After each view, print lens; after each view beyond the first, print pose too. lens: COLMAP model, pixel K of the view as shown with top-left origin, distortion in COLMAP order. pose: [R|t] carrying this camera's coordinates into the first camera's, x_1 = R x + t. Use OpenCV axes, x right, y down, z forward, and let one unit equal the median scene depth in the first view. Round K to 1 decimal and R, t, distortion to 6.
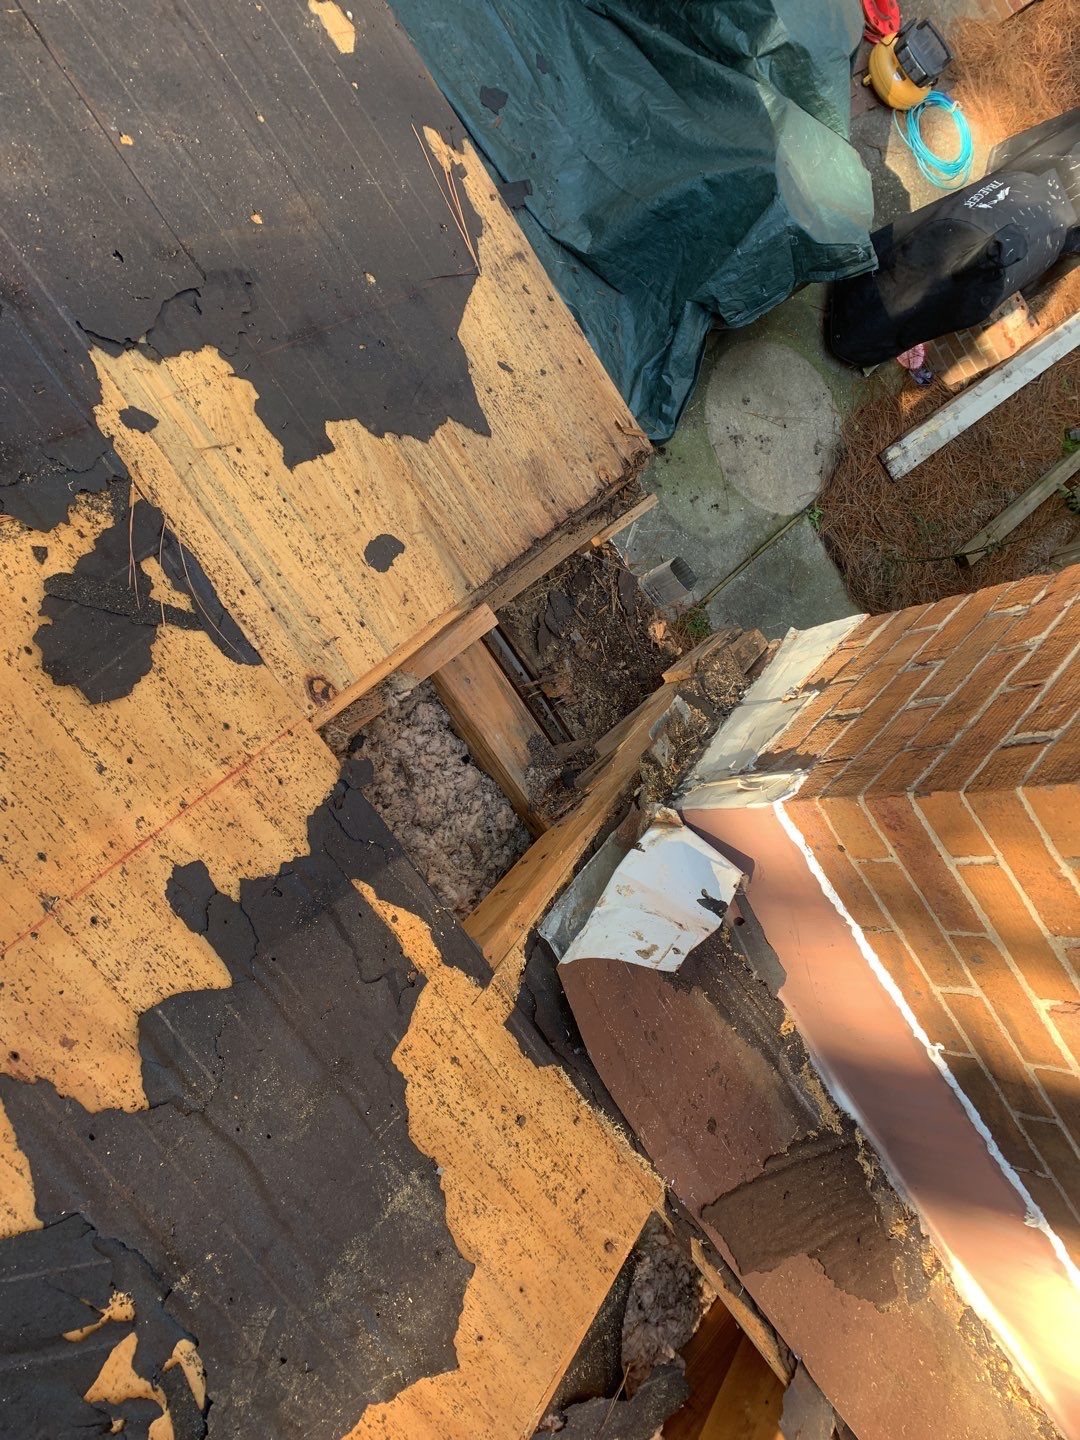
lens RADIAL K [[1112.0, 0, 535.5], [0, 1112.0, 715.9], [0, 0, 1]] dist [0.027518, -0.021354]
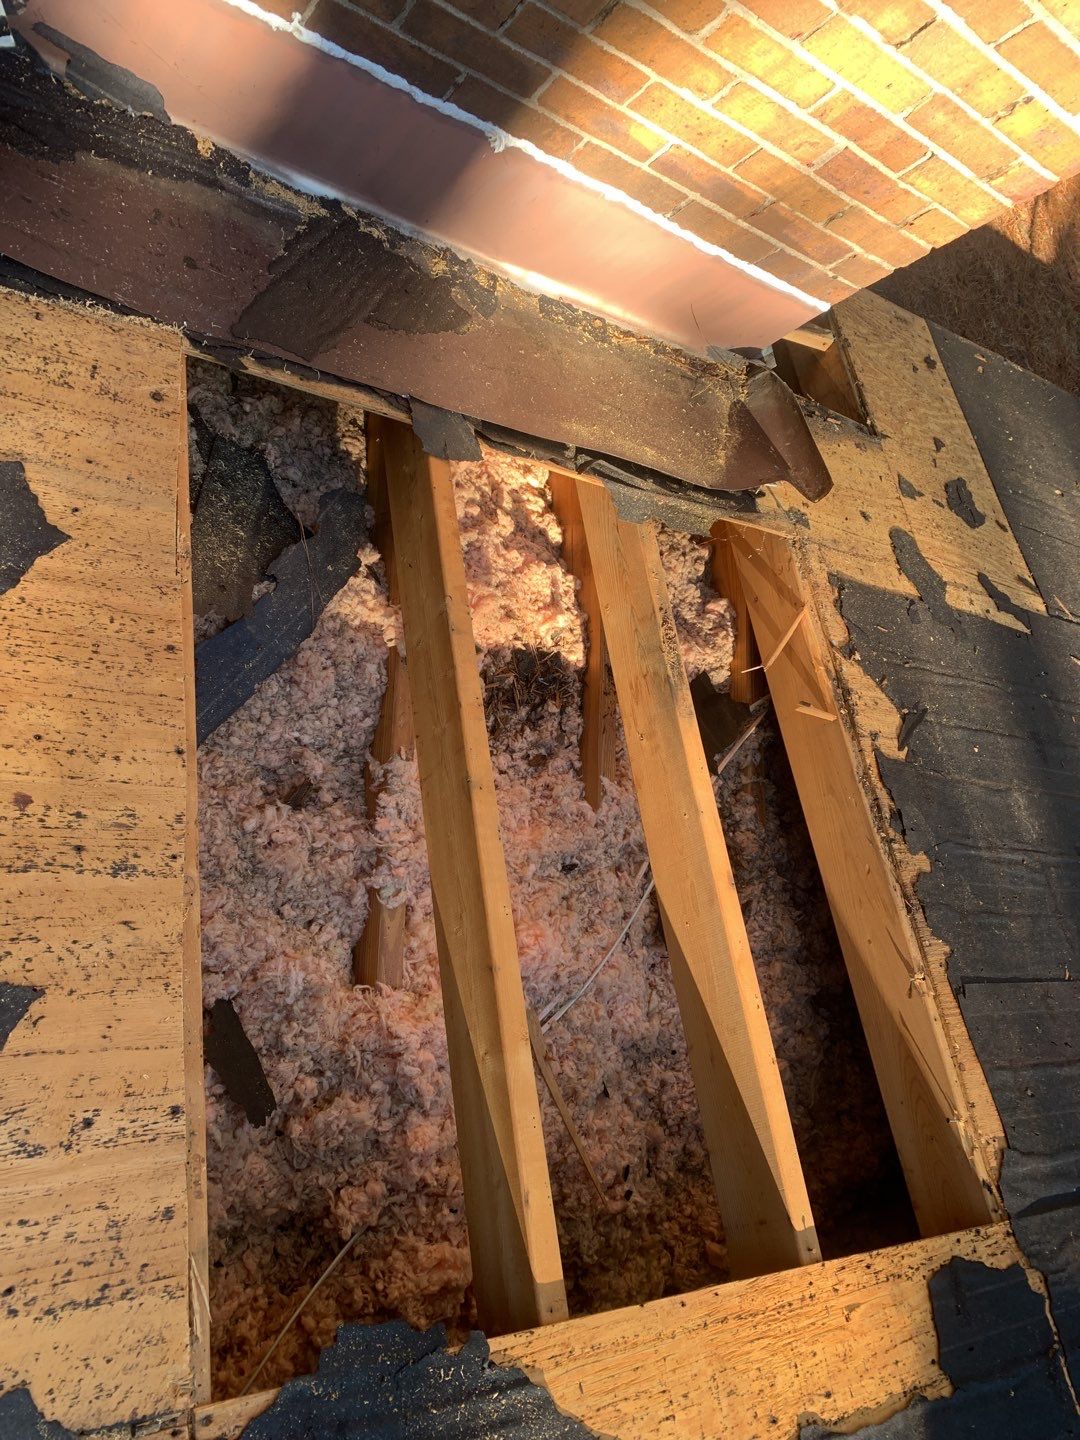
lens RADIAL K [[1112.0, 0, 544.5], [0, 1112.0, 710.7], [0, 0, 1]] dist [0.027518, -0.021354]
pose [[0.733728, -0.675319, 0.074748, 0.046078], [0.582302, 0.681695, 0.442962, 0.353172], [-0.350096, -0.281488, 0.893419, -0.067237]]
